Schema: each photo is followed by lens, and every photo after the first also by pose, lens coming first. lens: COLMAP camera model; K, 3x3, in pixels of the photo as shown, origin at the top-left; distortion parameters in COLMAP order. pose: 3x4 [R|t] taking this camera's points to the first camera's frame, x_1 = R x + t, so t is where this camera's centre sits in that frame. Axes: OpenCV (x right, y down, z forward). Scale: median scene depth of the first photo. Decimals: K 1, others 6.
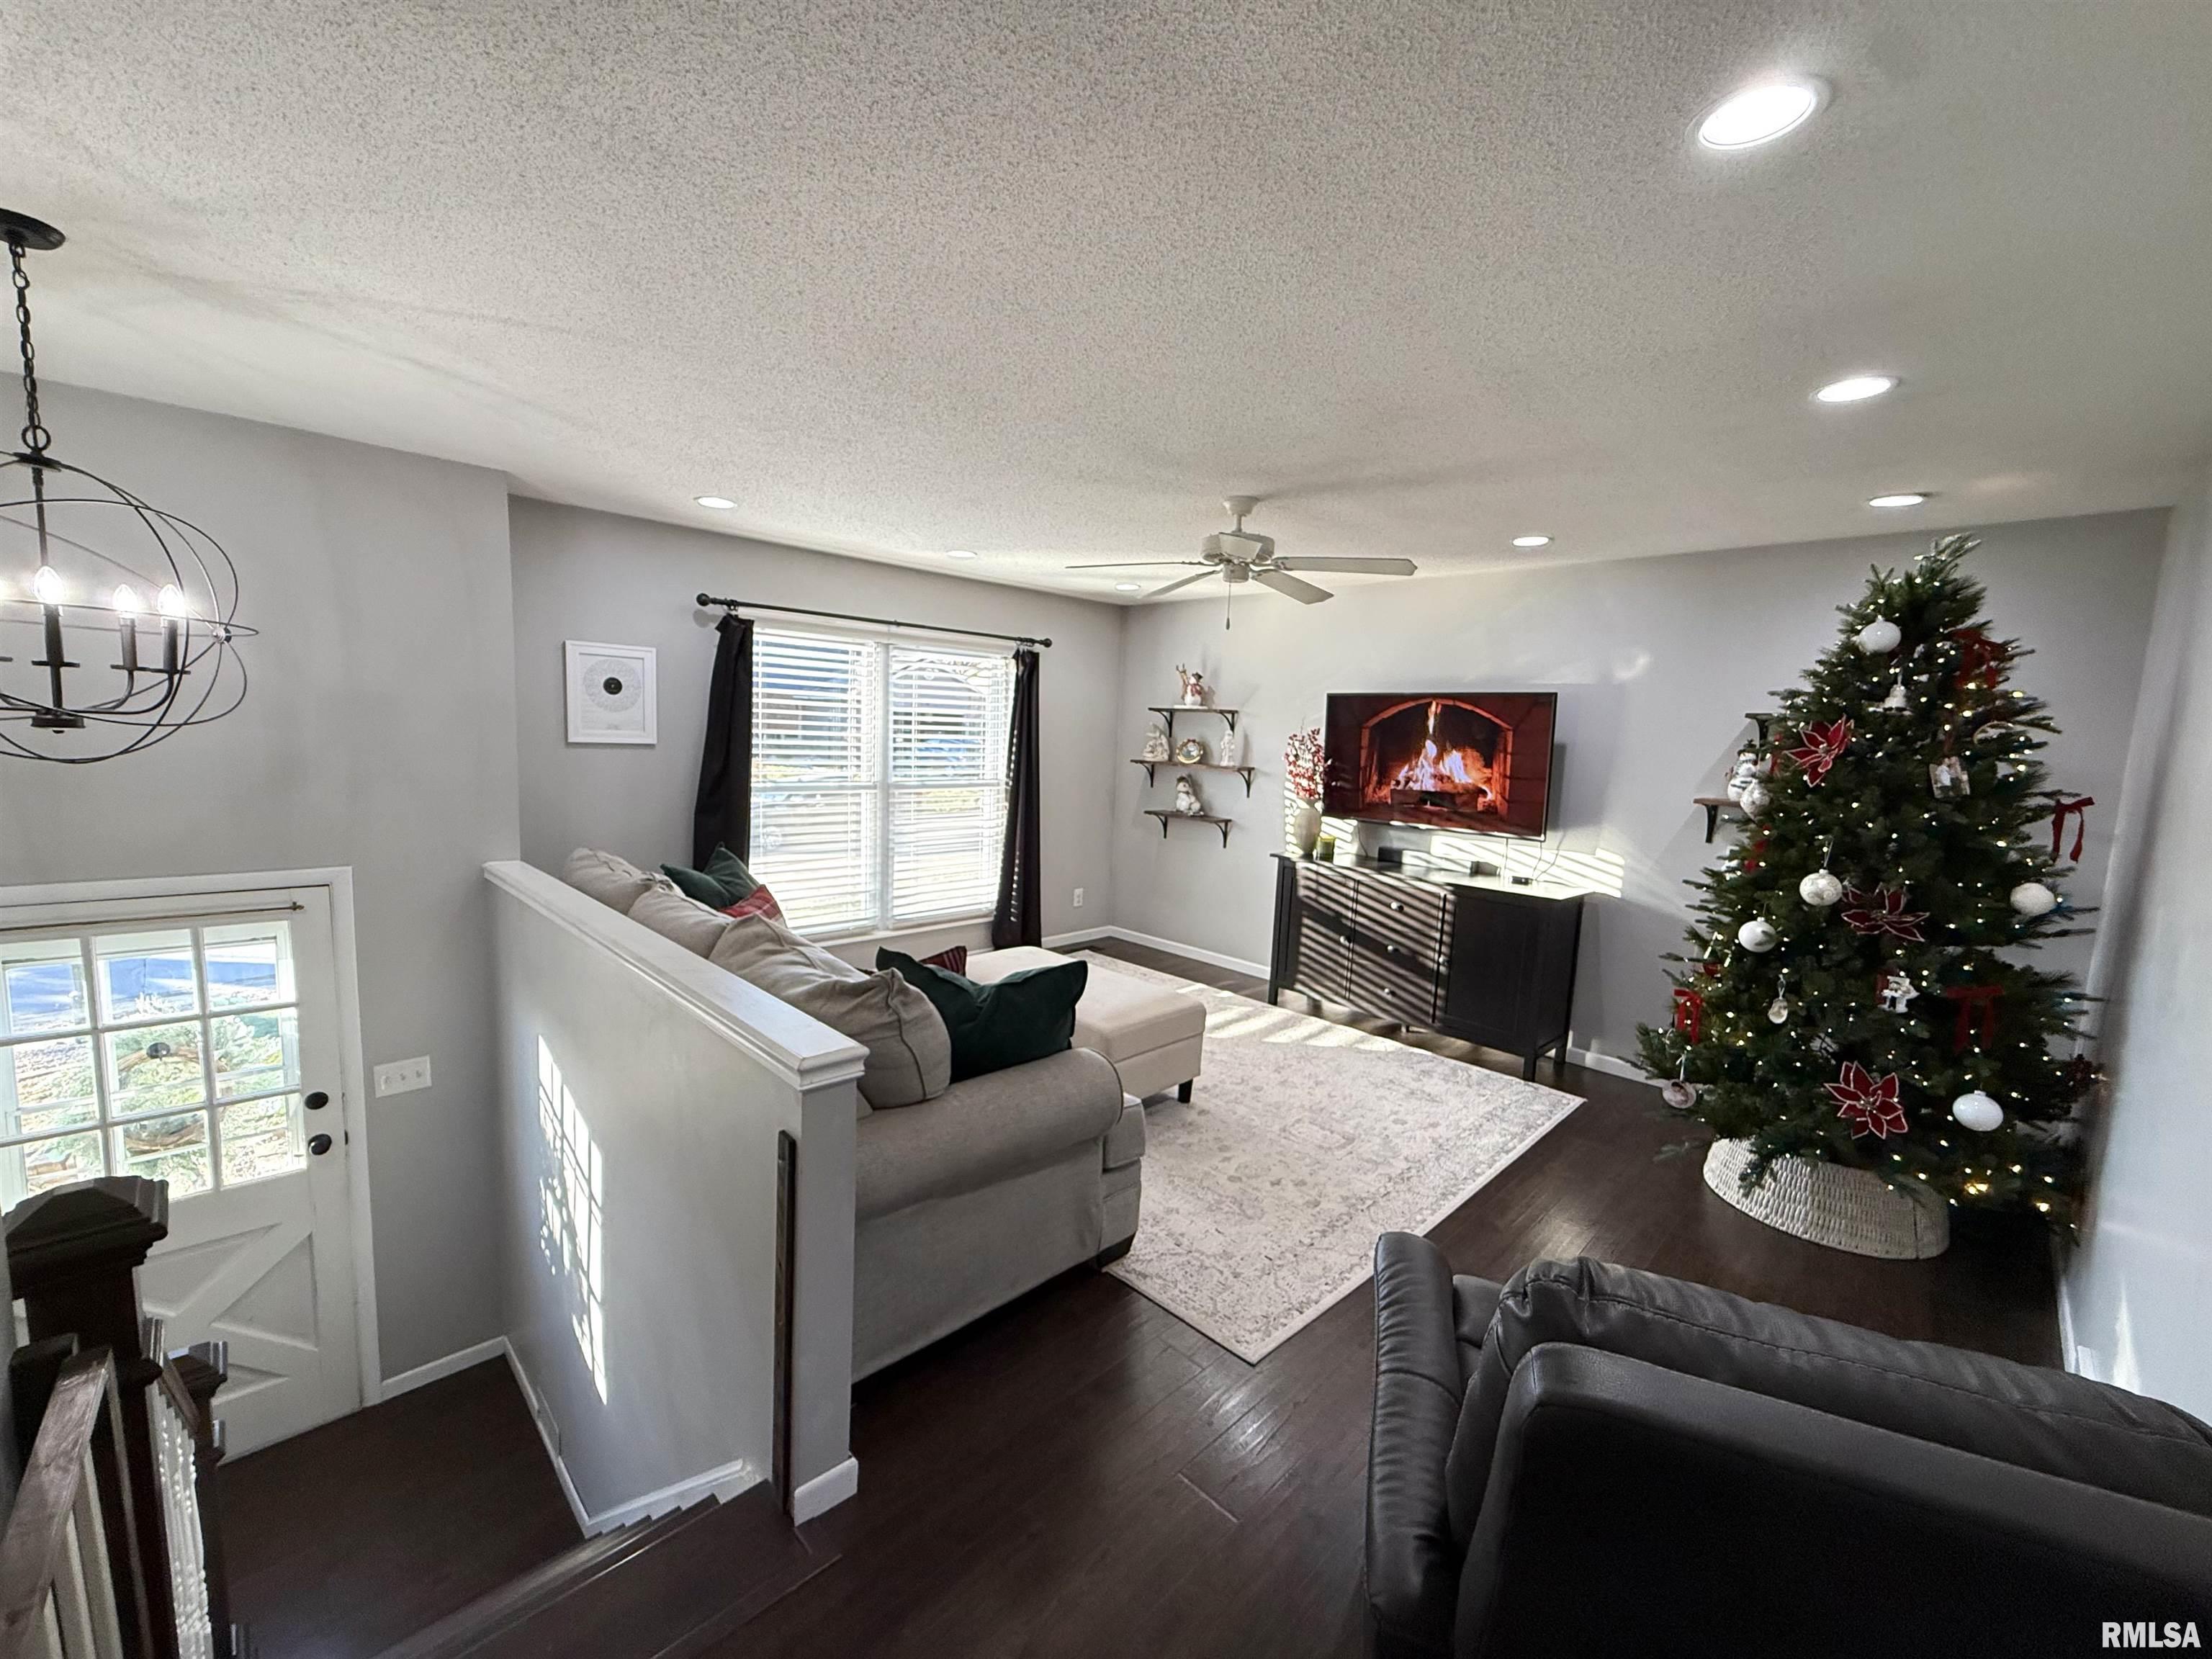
lens RADIAL K [[882.2, 0, 1101.0], [0, 882.2, 839.1], [0, 0, 1]] dist [-0.000979, 0.000196]
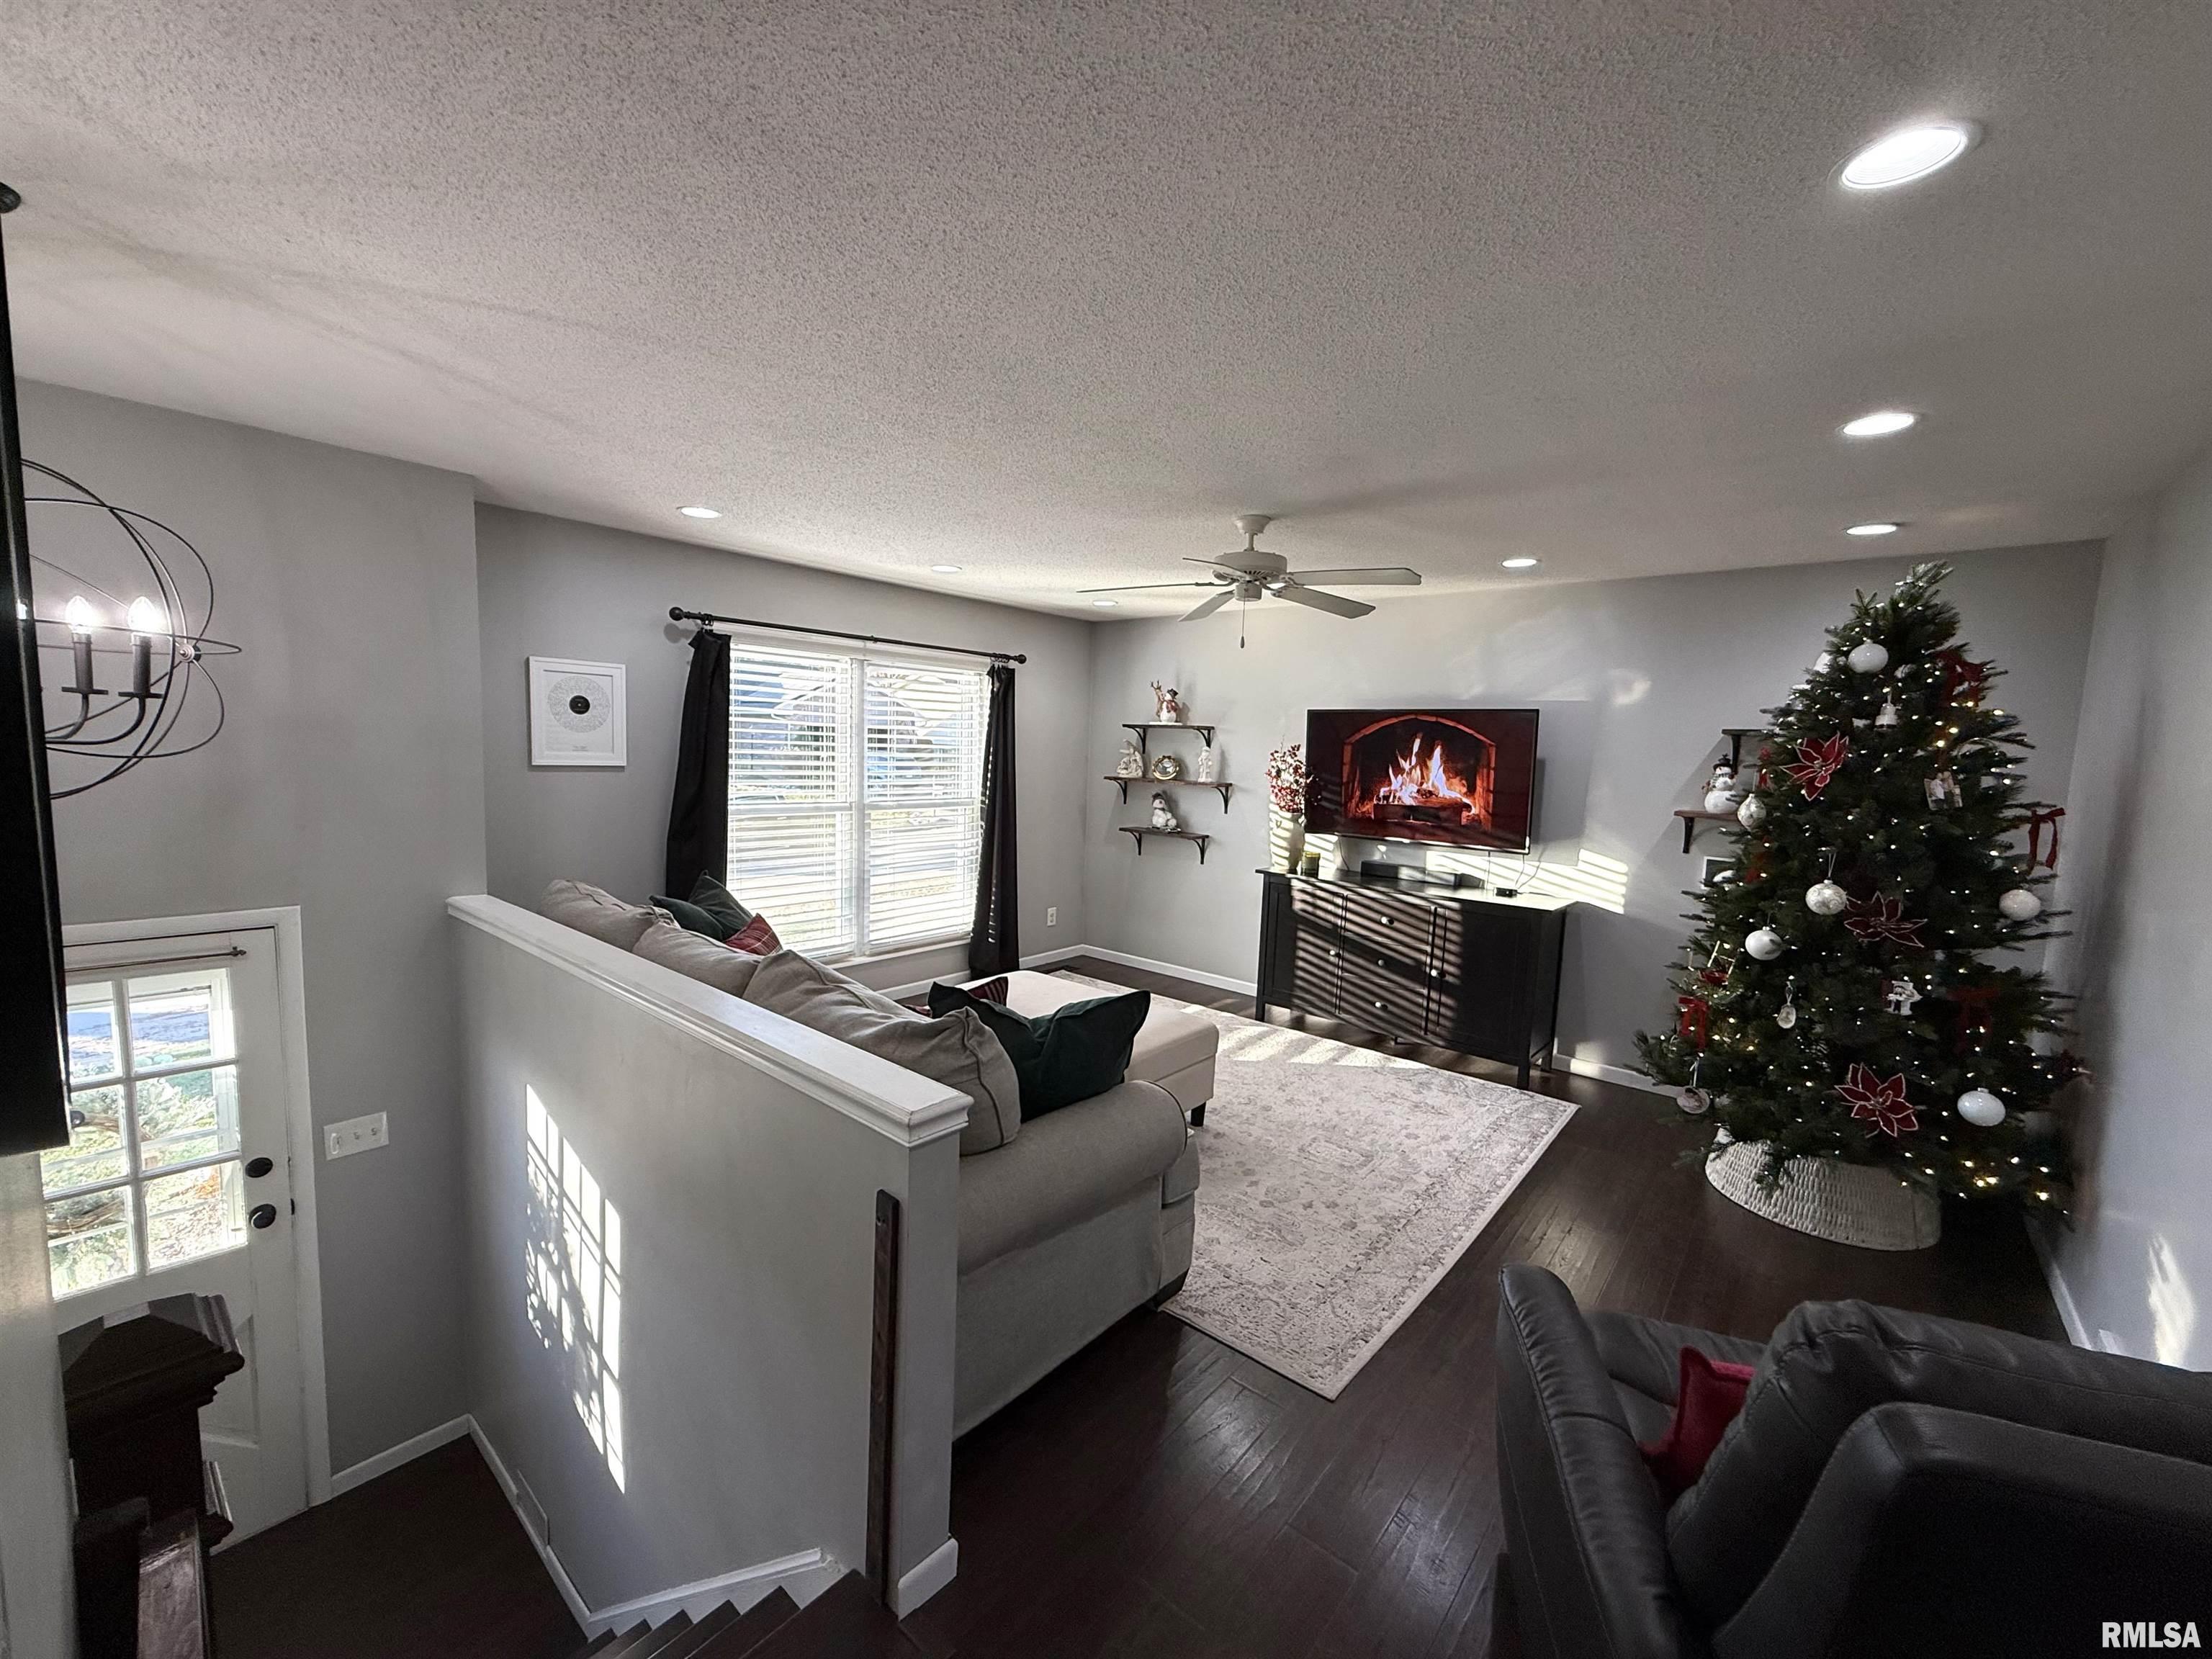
lens RADIAL K [[882.2, 0, 1101.3], [0, 882.2, 839.3], [0, 0, 1]] dist [-0.000979, 0.000196]
pose [[0.996191, -0.015153, 0.085868, -0.104352], [0.016387, 0.999772, -0.013687, -0.010966], [-0.085641, 0.015042, 0.996212, 0.026546]]
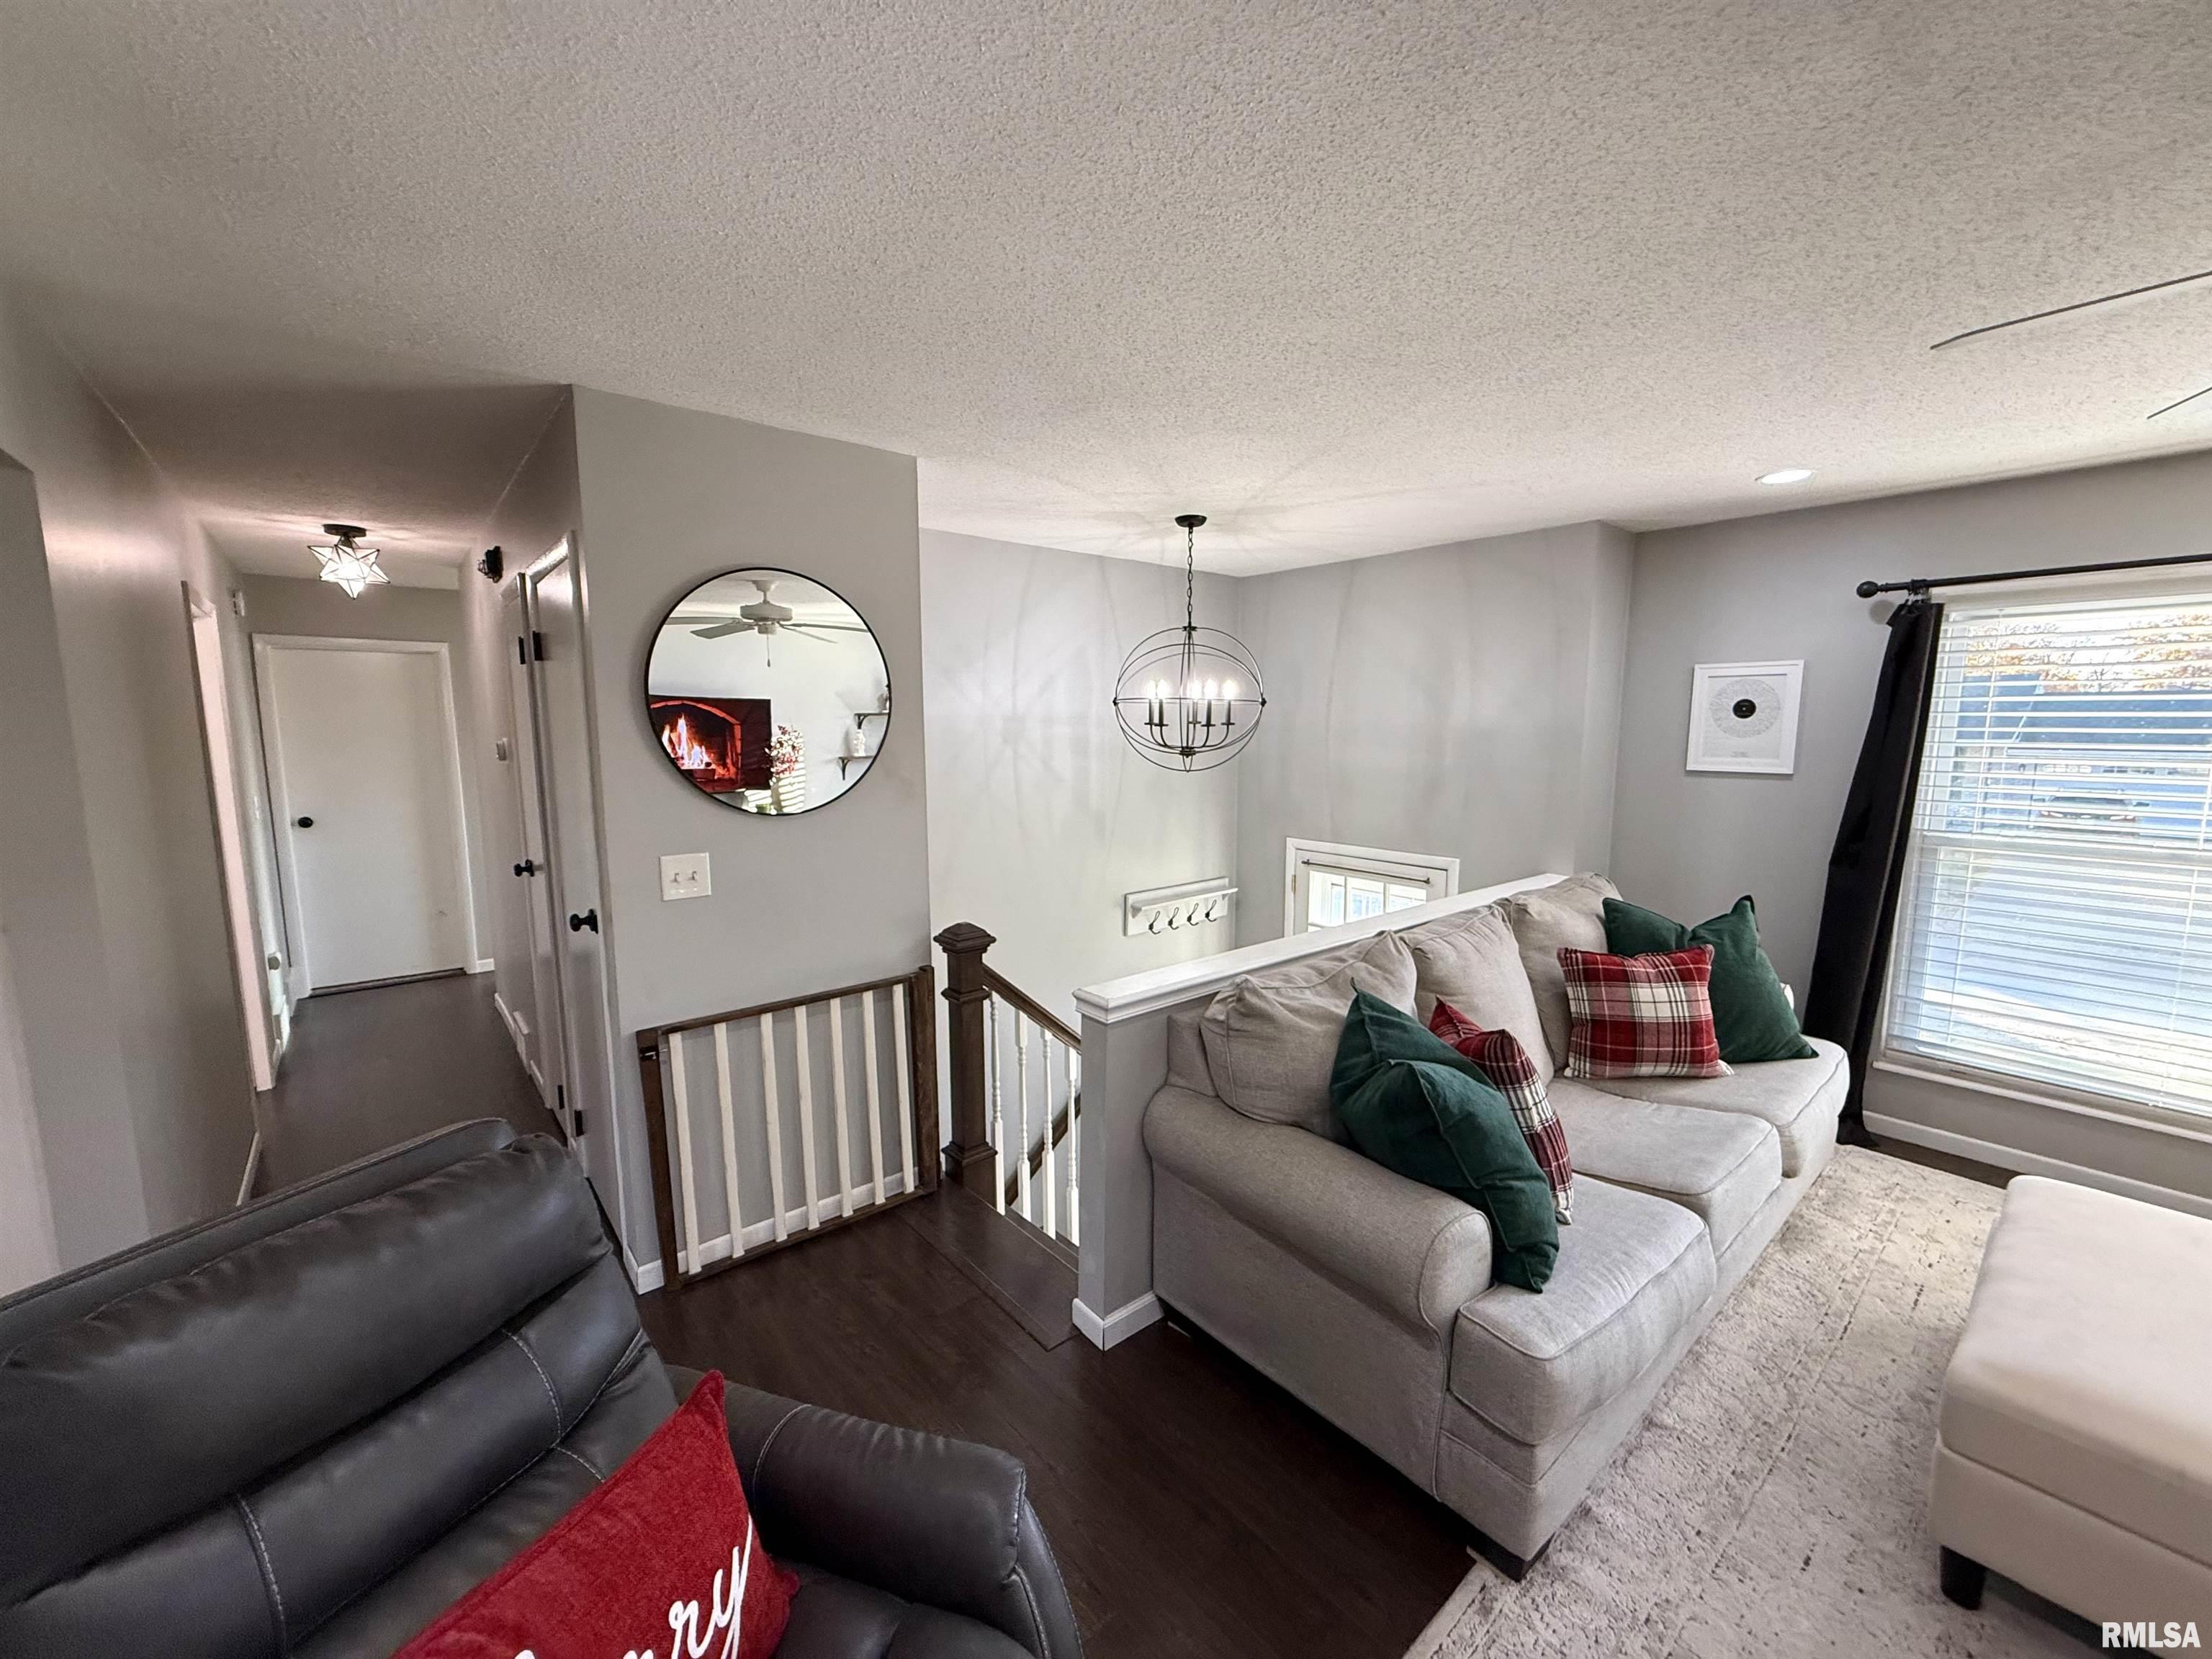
lens RADIAL K [[882.2, 0, 1099.9], [0, 882.2, 839.6], [0, 0, 1]] dist [-0.000979, 0.000196]
pose [[-0.081966, 0.091393, -0.992436, 0.498001], [-0.125085, 0.986969, 0.101220, -0.063075], [0.988754, 0.132435, -0.069466, 0.534895]]
